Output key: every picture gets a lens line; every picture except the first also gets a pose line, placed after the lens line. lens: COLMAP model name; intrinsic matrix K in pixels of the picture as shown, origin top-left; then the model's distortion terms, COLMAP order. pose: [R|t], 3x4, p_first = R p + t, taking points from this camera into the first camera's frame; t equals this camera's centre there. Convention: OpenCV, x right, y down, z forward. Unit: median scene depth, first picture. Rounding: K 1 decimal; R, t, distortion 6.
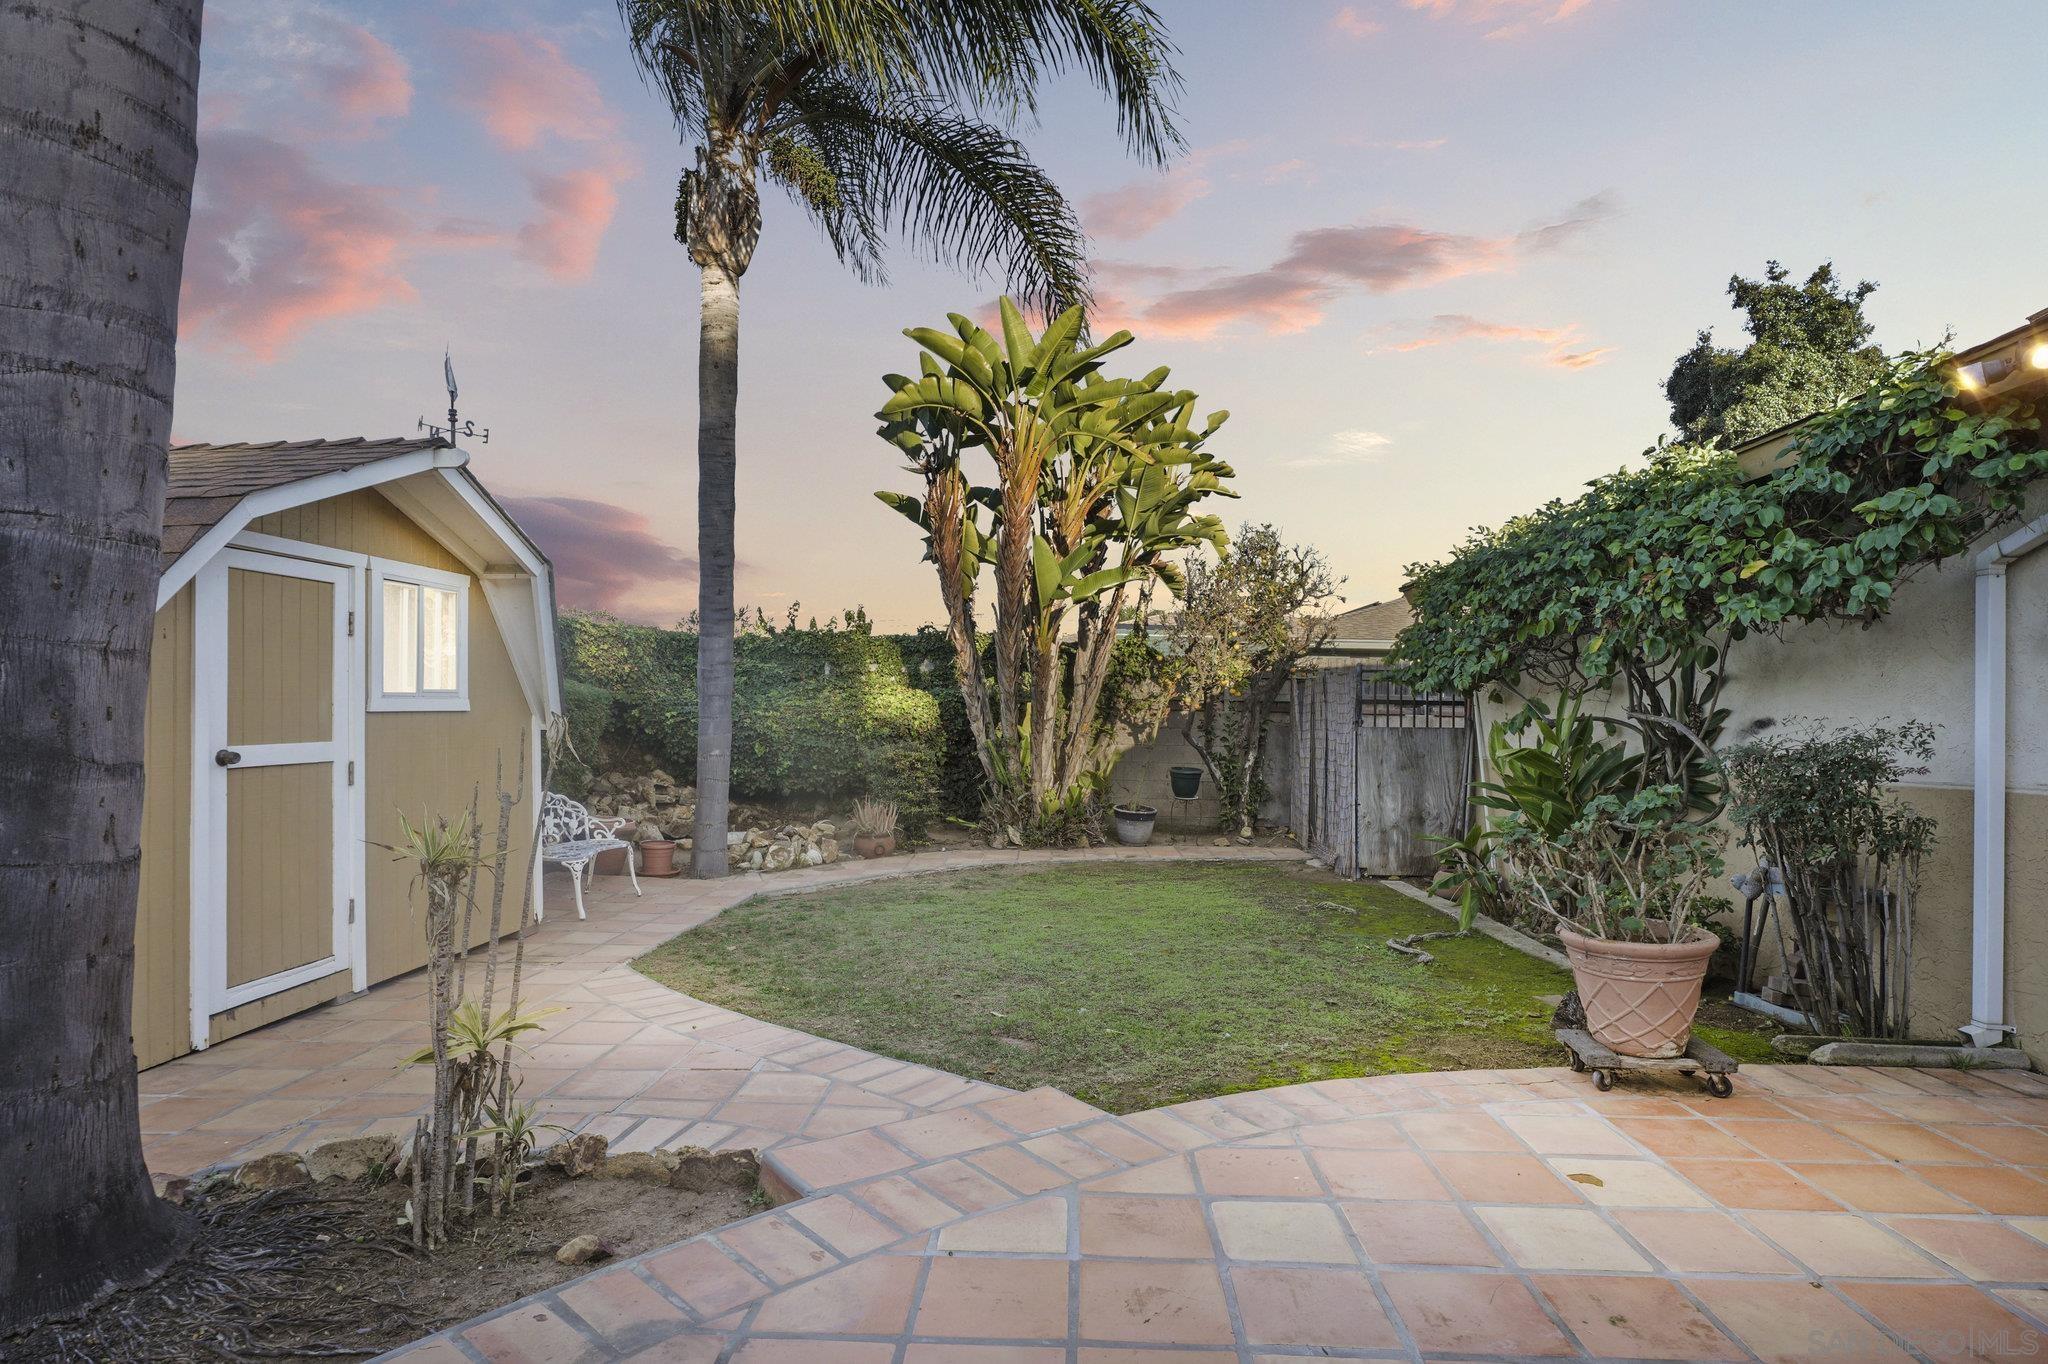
lens RADIAL K [[1071.8, 0, 1028.9], [0, 1071.8, 691.9], [0, 0, 1]] dist [0.016736, -0.000198]
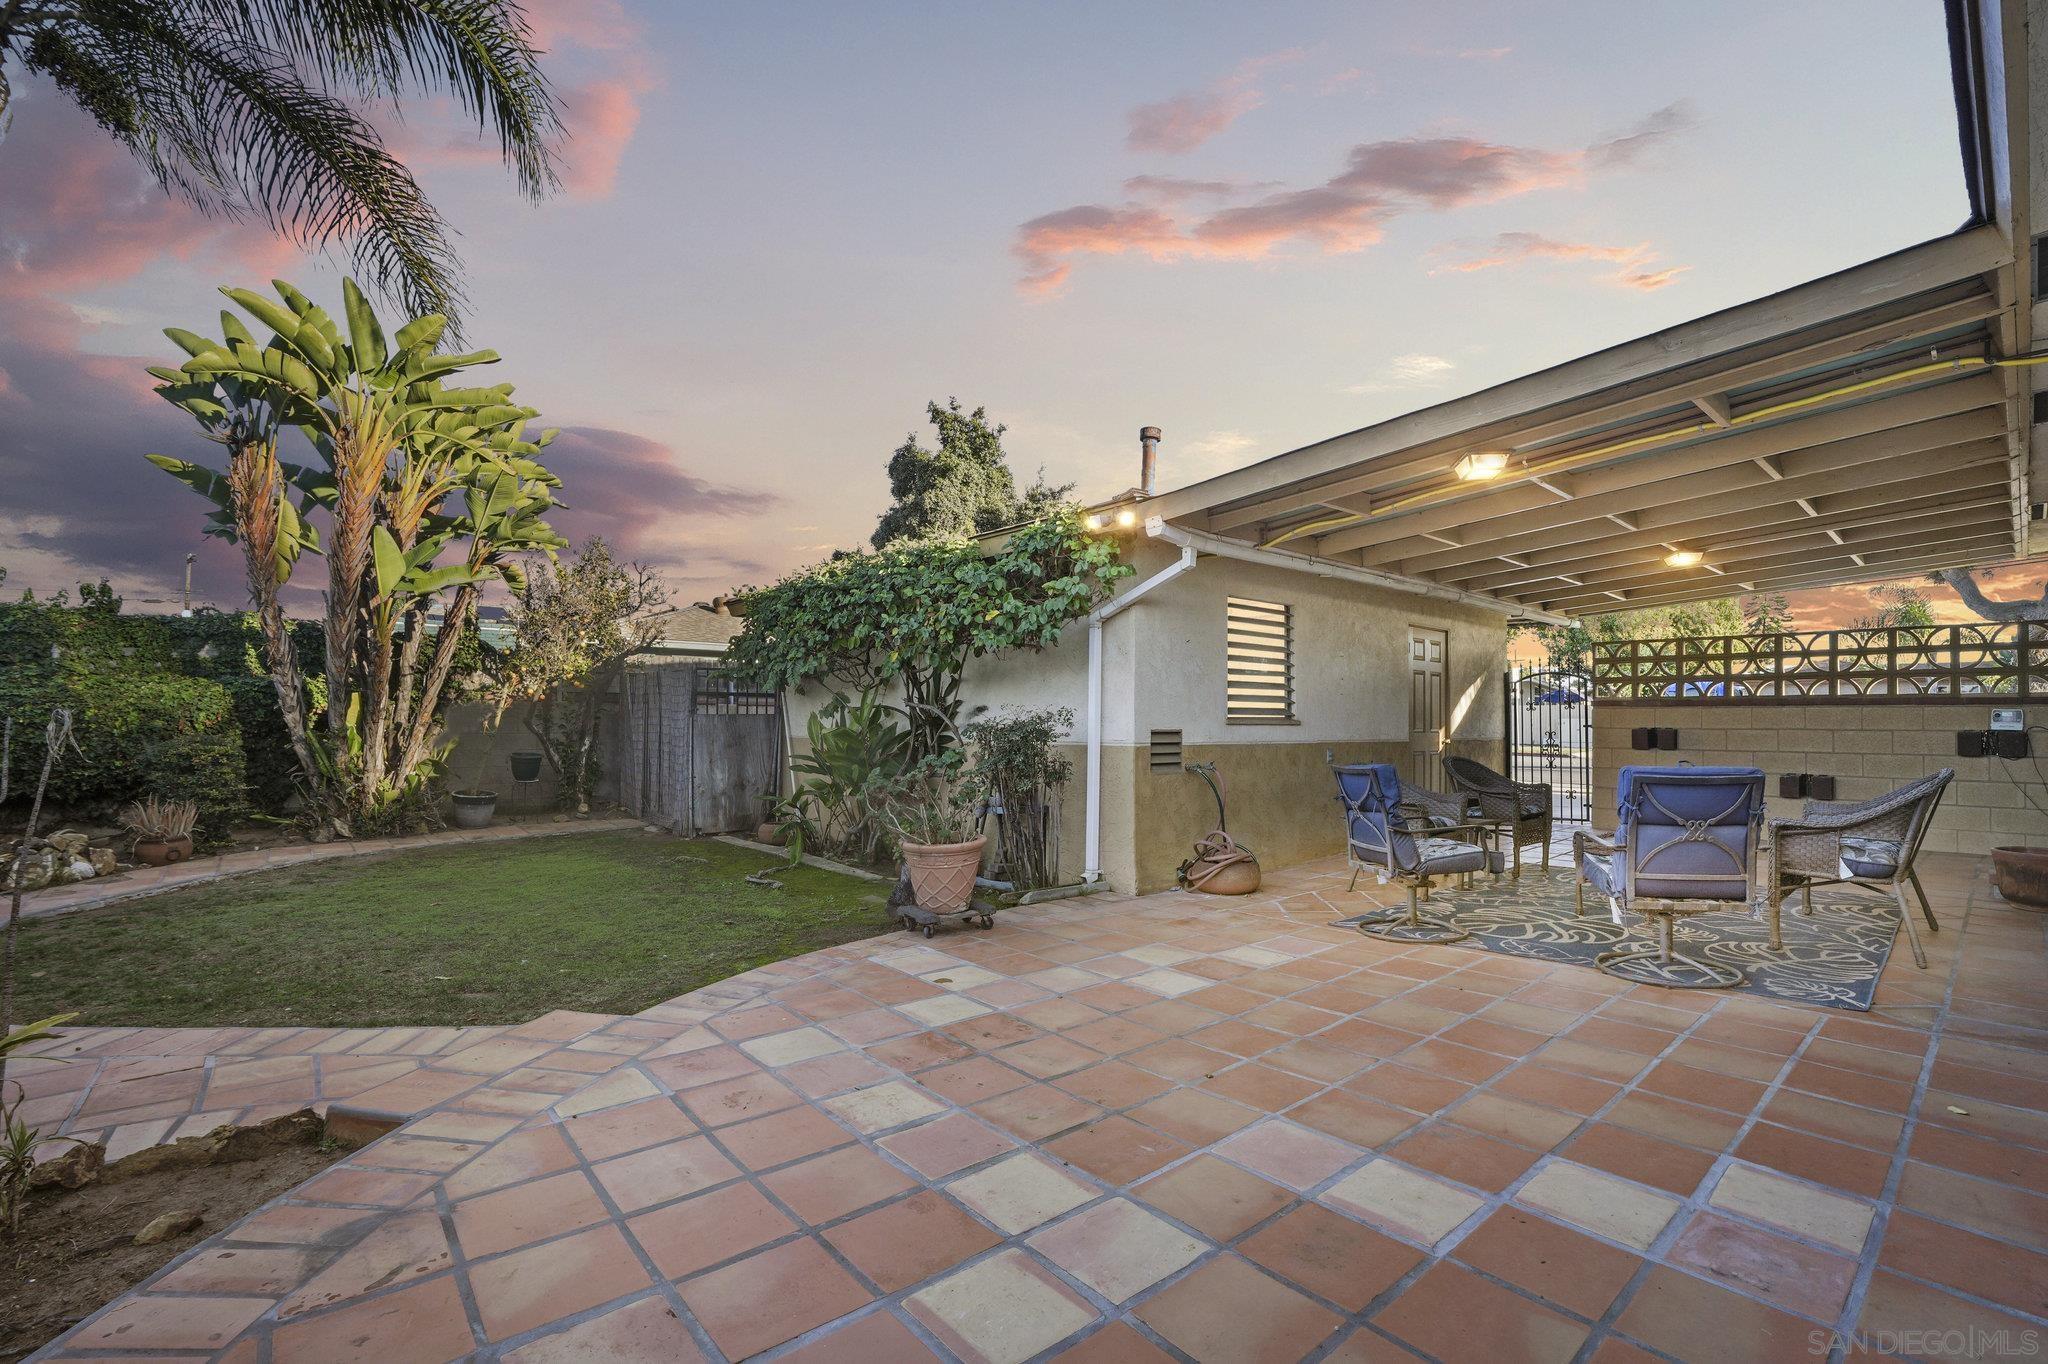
lens RADIAL K [[904.8, 0, 1021.8], [0, 904.8, 695.8], [0, 0, 1]] dist [0.004716, -0.001083]
pose [[0.768357, 0.003462, 0.640012, -0.103276], [-0.011364, 0.999902, 0.008233, -0.001578], [-0.639920, -0.013599, 0.768321, -0.053542]]
